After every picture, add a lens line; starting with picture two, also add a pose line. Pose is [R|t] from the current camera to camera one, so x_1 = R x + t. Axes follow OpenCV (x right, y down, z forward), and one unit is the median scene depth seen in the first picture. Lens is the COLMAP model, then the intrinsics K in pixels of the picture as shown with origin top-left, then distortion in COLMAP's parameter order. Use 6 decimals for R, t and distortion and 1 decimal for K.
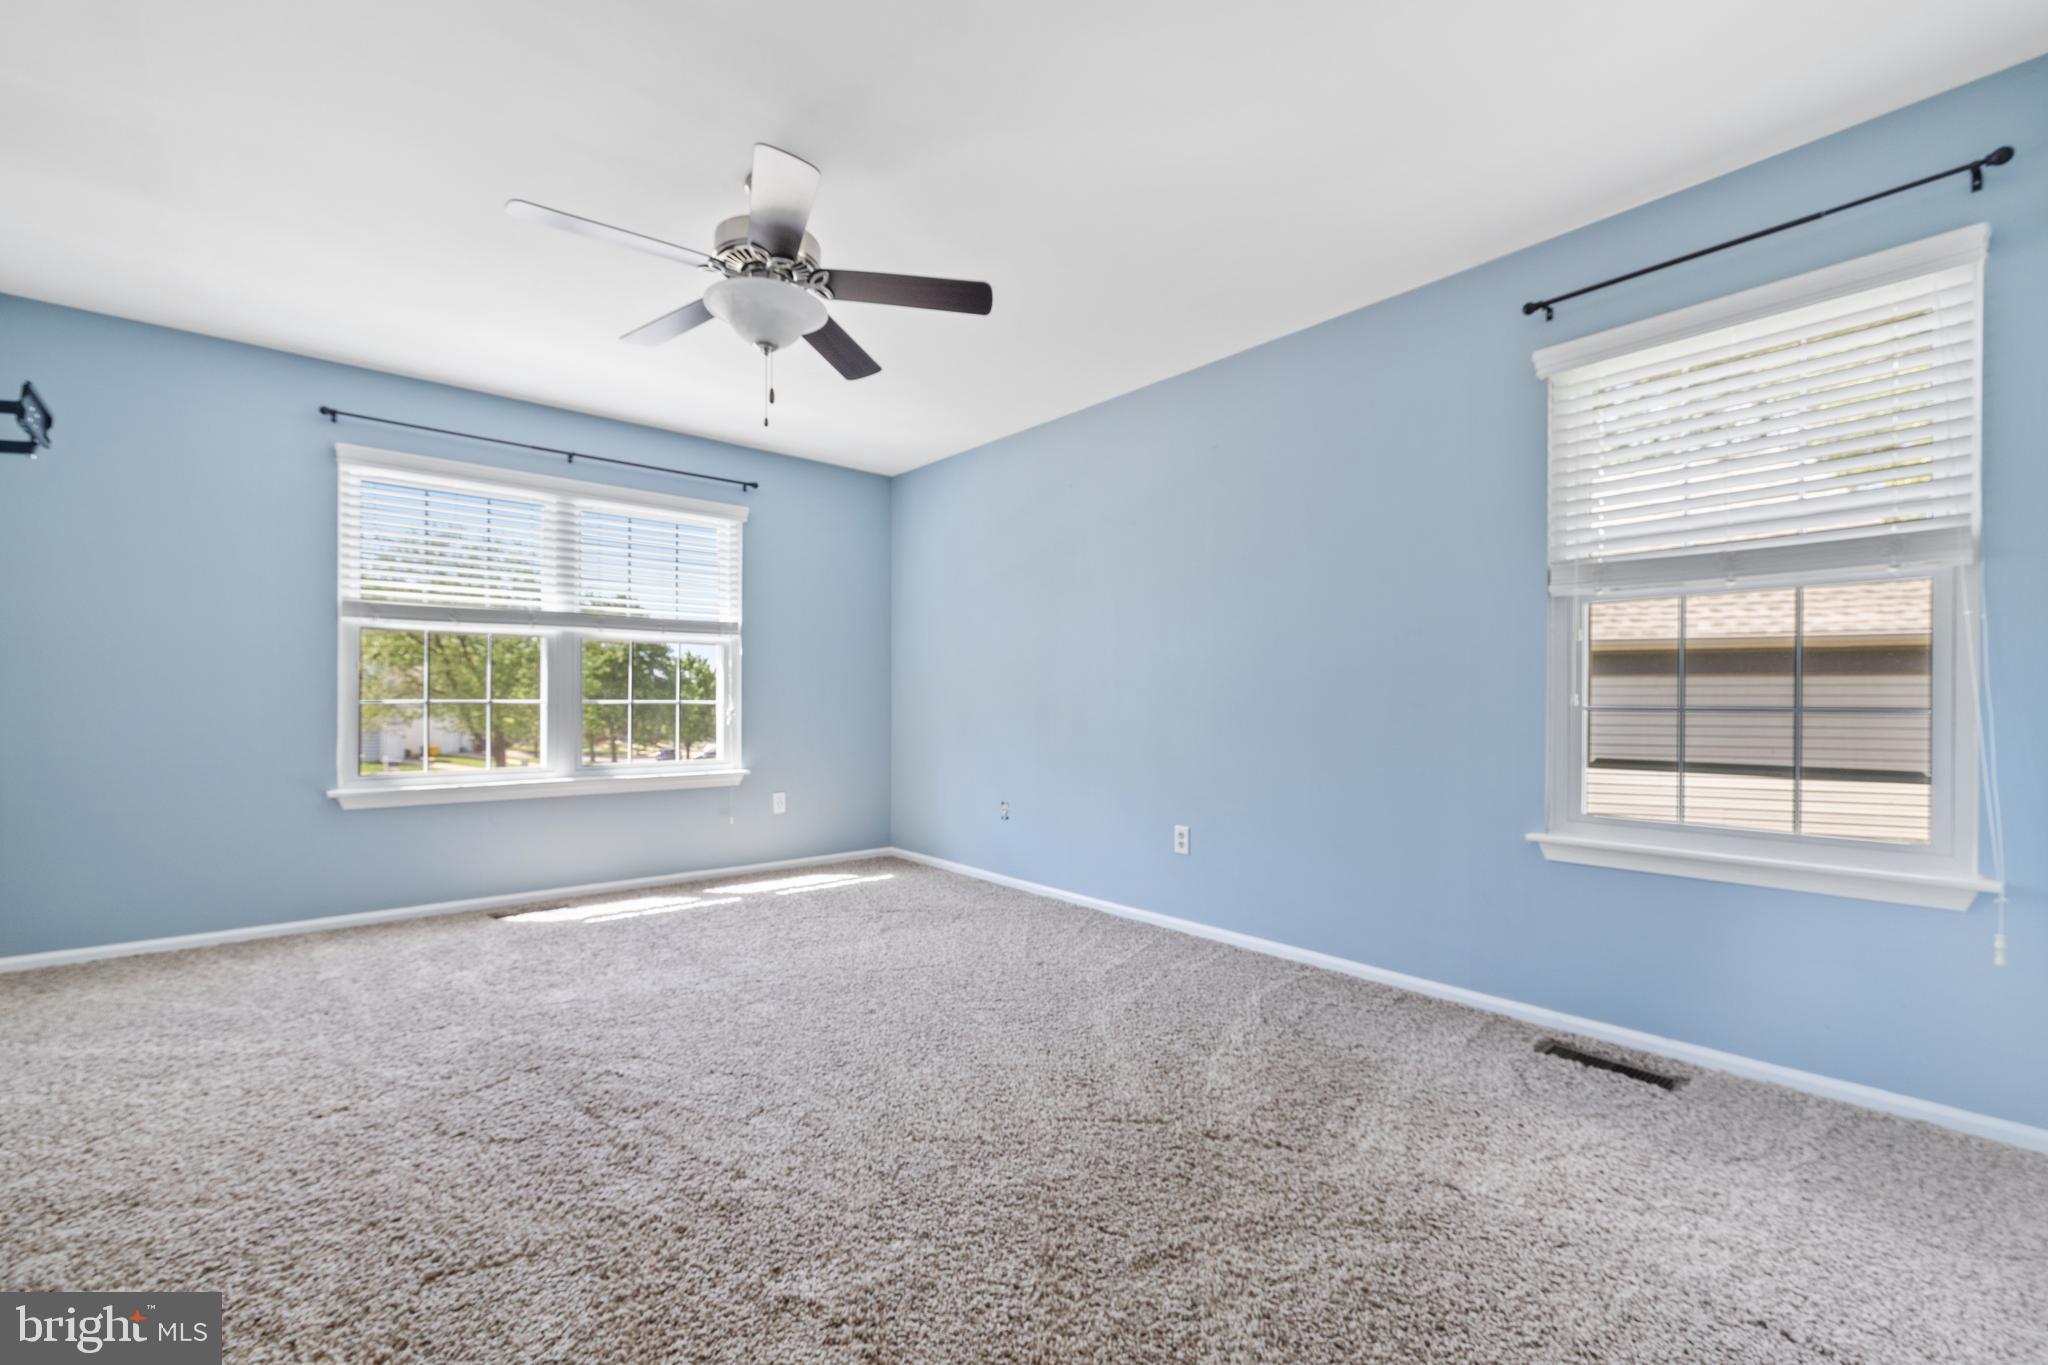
lens RADIAL K [[867.5, 0, 1015.9], [0, 867.5, 697.7], [0, 0, 1]] dist [0.000961, 0.000191]
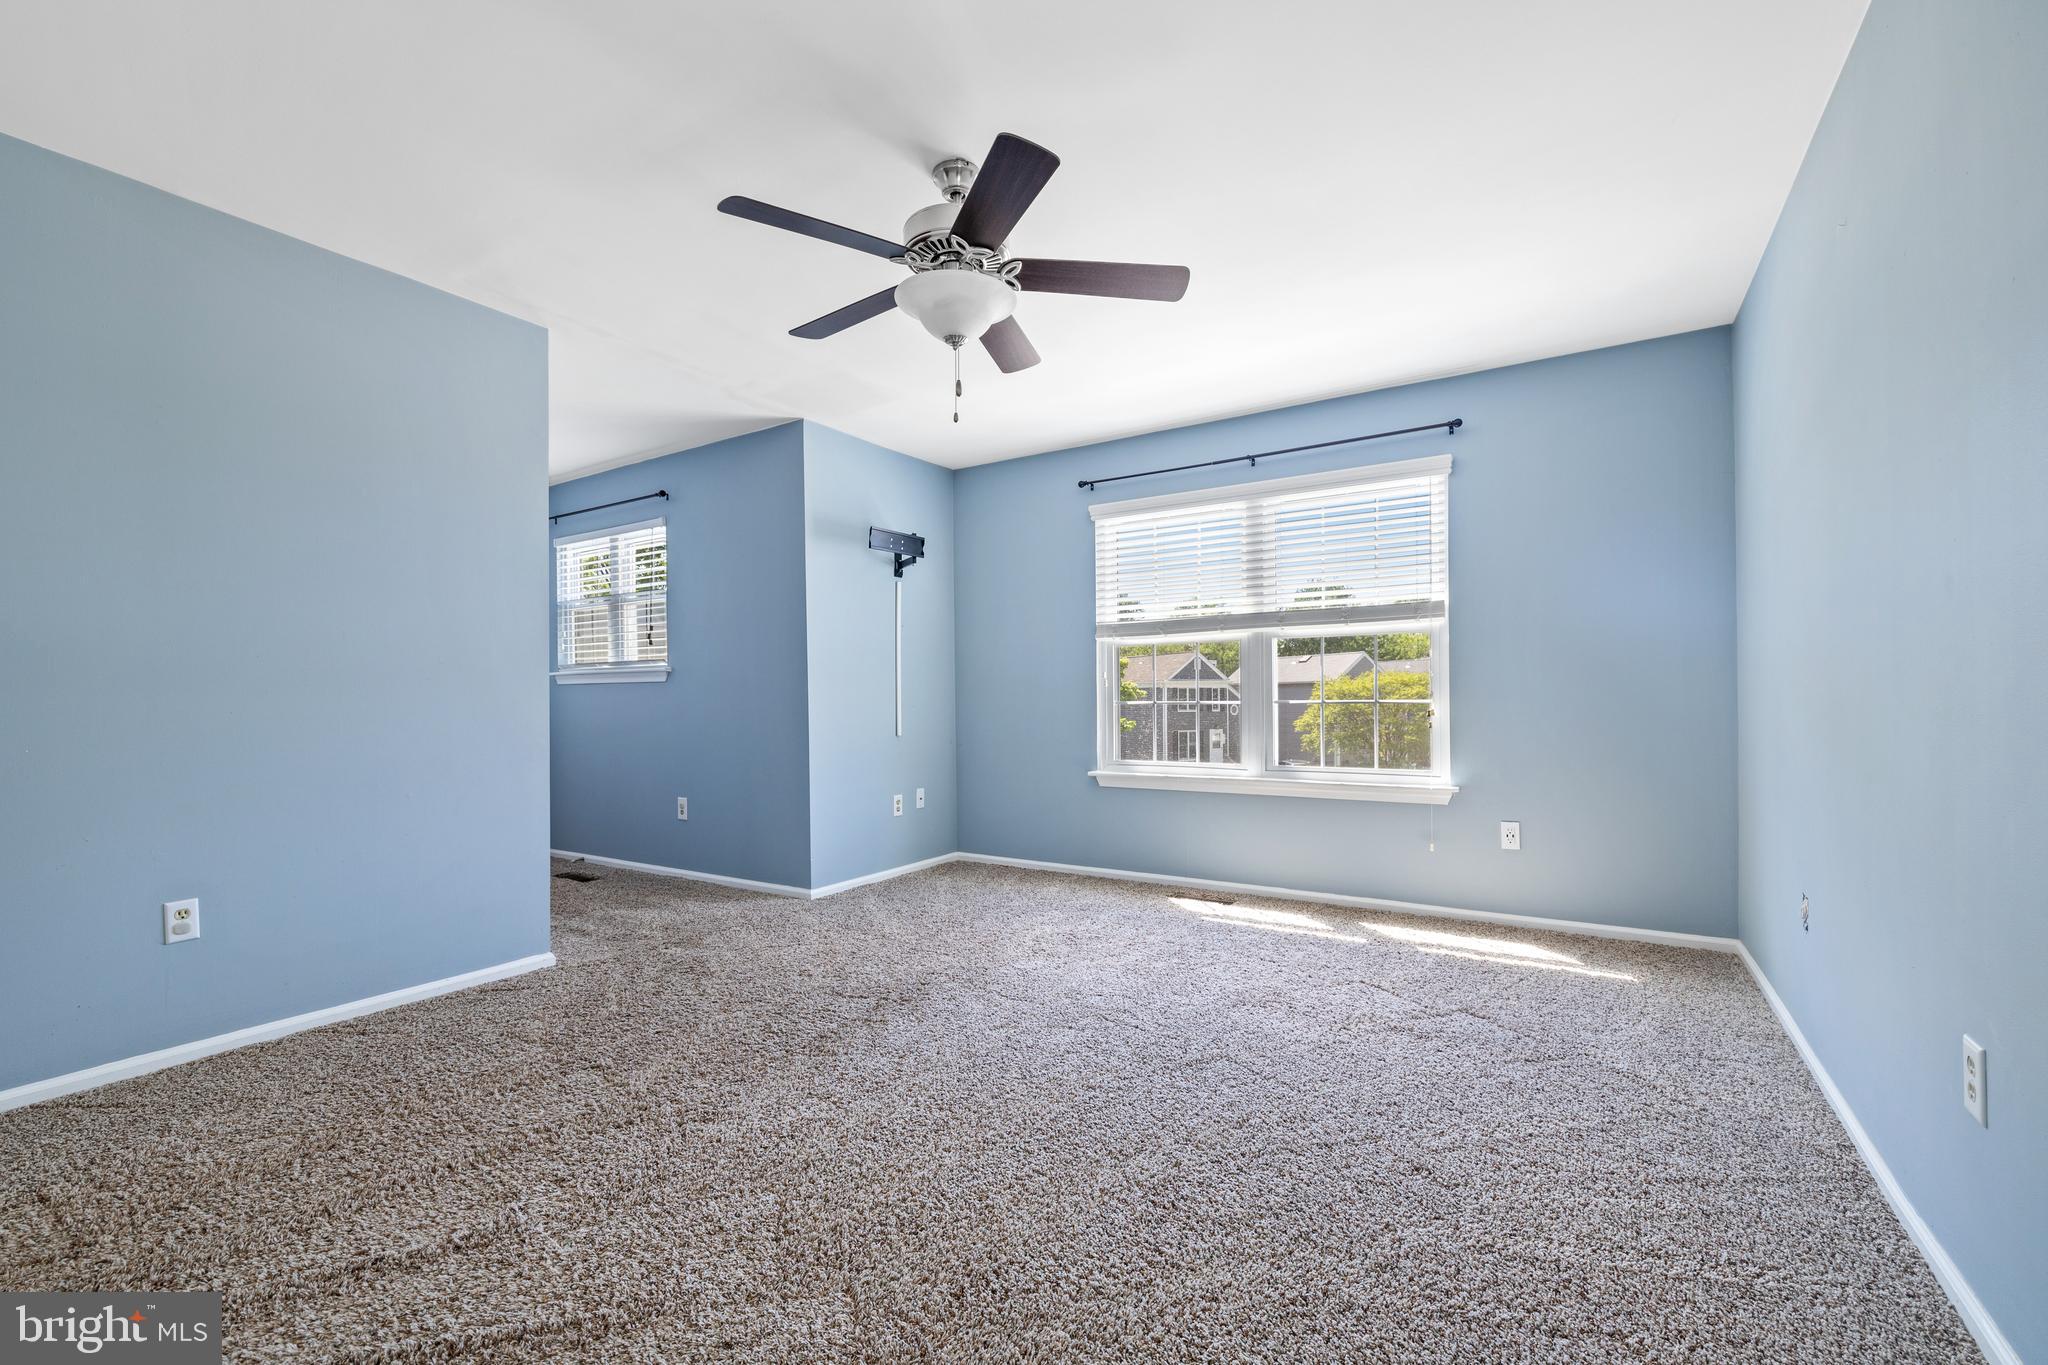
lens RADIAL K [[867.5, 0, 1017.3], [0, 867.5, 689.7], [0, 0, 1]] dist [0.000961, 0.000191]
pose [[0.278683, -0.016760, -0.960237, 0.428059], [0.012603, 0.999825, -0.013793, 0.001545], [0.960300, -0.008258, 0.278846, 0.511448]]
